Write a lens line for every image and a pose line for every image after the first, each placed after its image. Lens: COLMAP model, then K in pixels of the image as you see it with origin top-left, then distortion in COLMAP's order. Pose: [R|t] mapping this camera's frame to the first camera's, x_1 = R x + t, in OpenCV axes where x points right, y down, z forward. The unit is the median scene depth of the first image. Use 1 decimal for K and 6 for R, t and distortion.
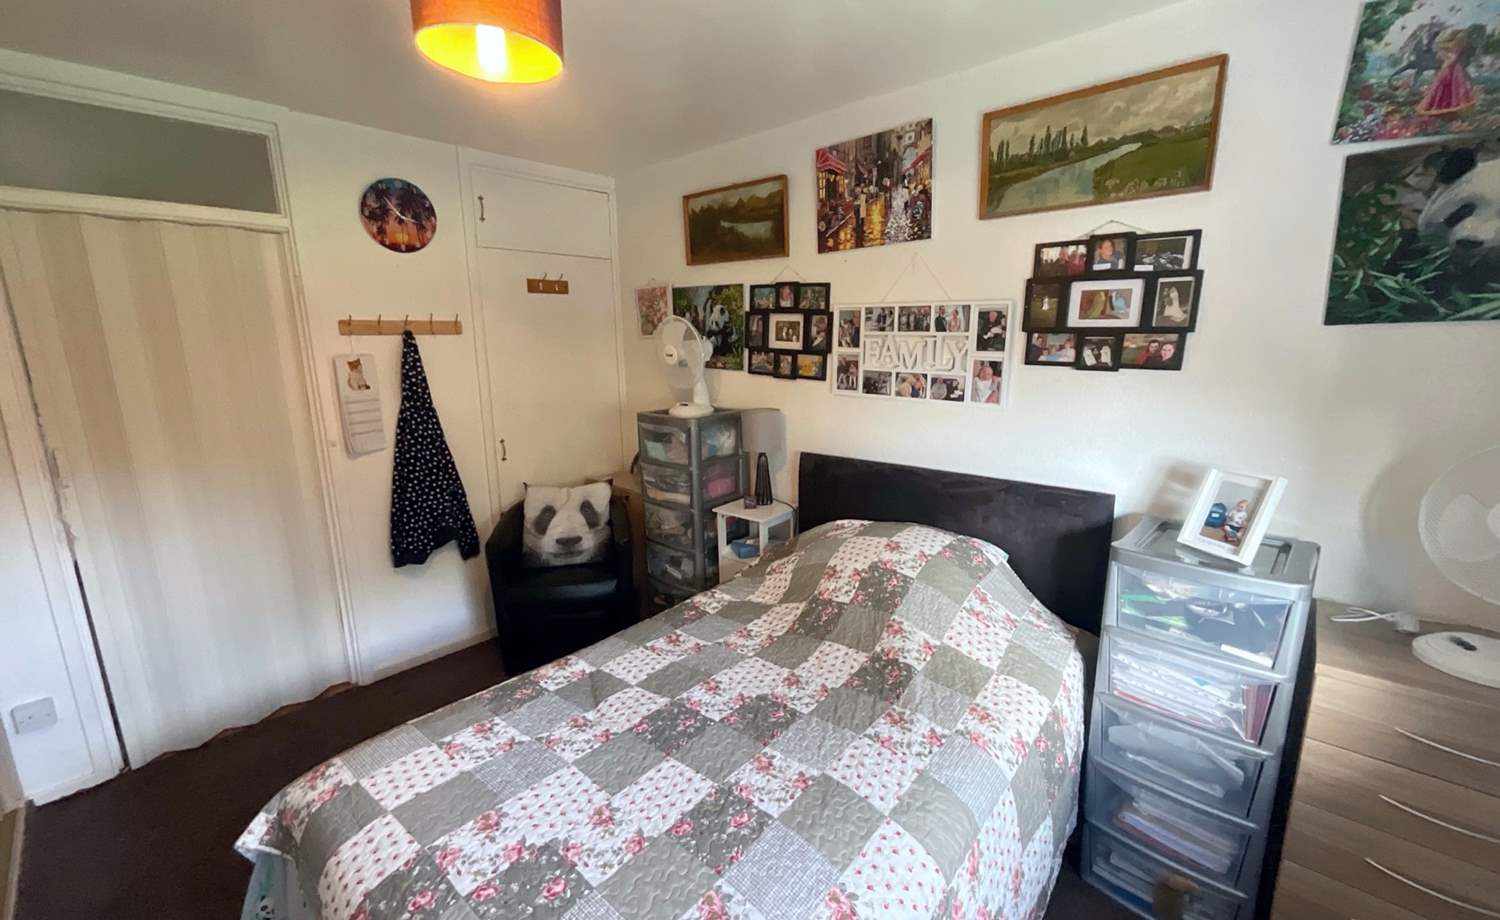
lens RADIAL K [[611.7, 0, 747.3], [0, 611.7, 464.1], [0, 0, 1]] dist [0.002354, 0.001326]
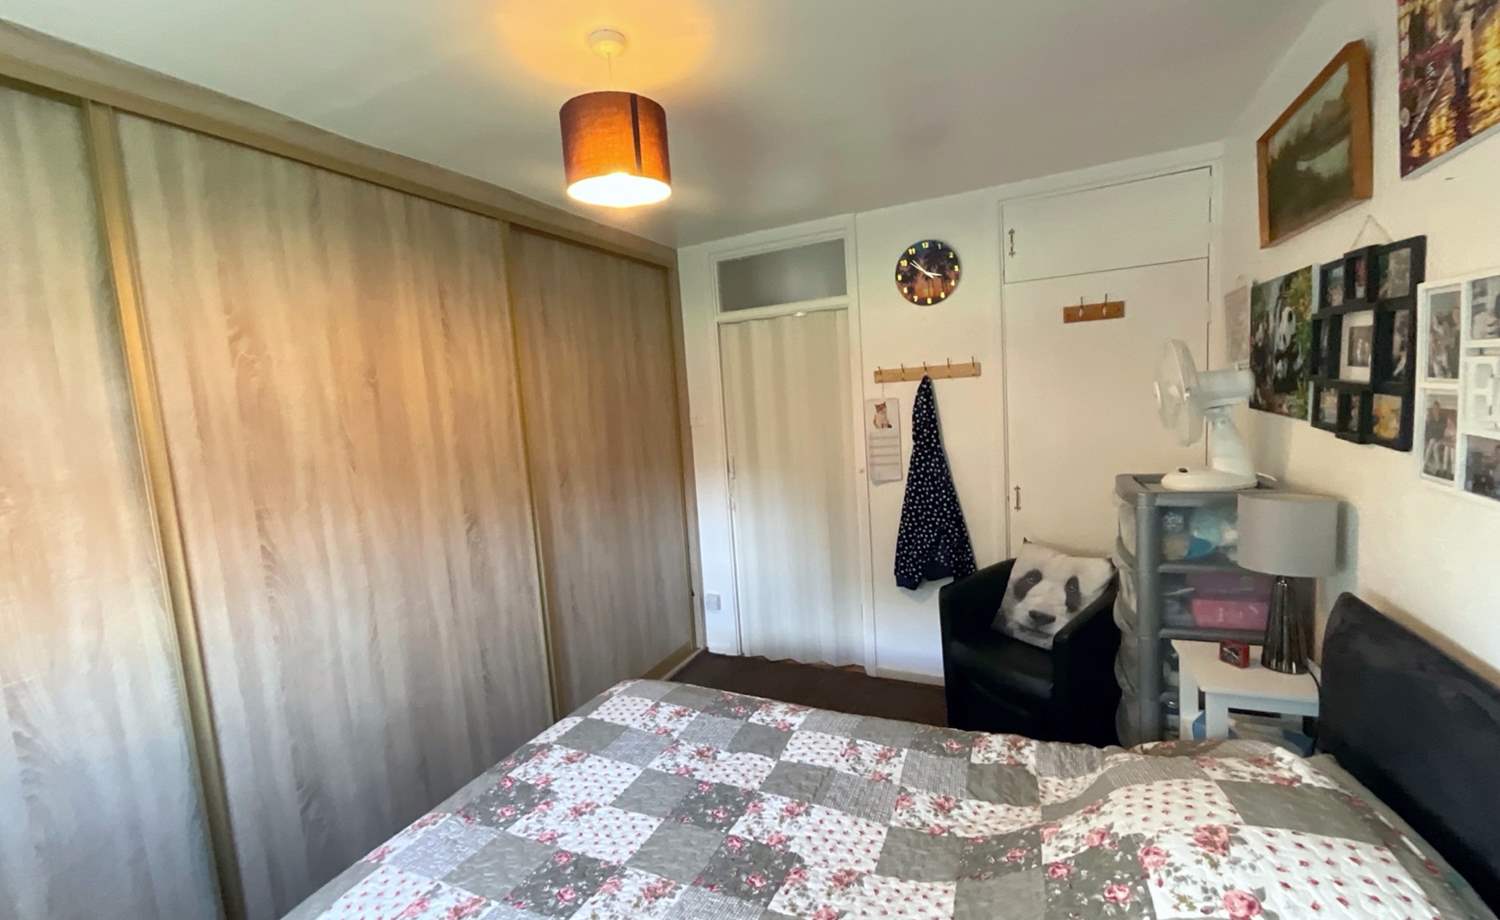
lens RADIAL K [[611.7, 0, 745.8], [0, 611.7, 460.3], [0, 0, 1]] dist [0.002354, 0.001326]
pose [[0.285582, 0.092785, -0.953852, 0.442094], [-0.133855, 0.989408, 0.056168, -0.094578], [0.948960, 0.111637, 0.294977, 0.422503]]
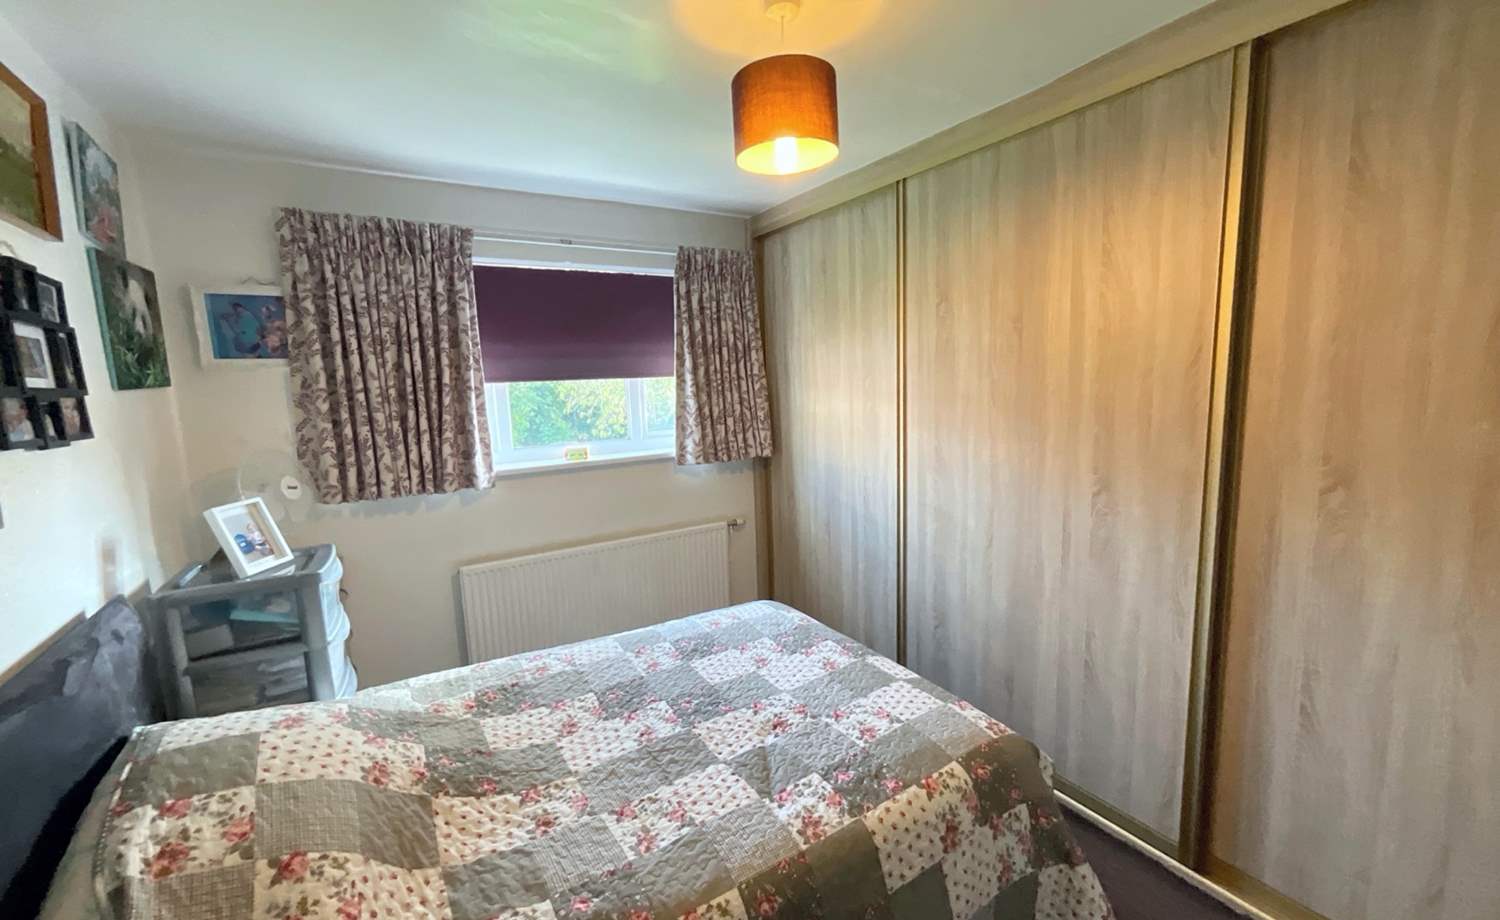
lens RADIAL K [[611.7, 0, 750.0], [0, 611.7, 453.0], [0, 0, 1]] dist [0.002354, 0.001326]
pose [[-0.961965, 0.011602, 0.272927, -0.317616], [0.100851, 0.943601, 0.315351, -0.225535], [-0.253875, 0.330881, -0.908881, 1.113175]]
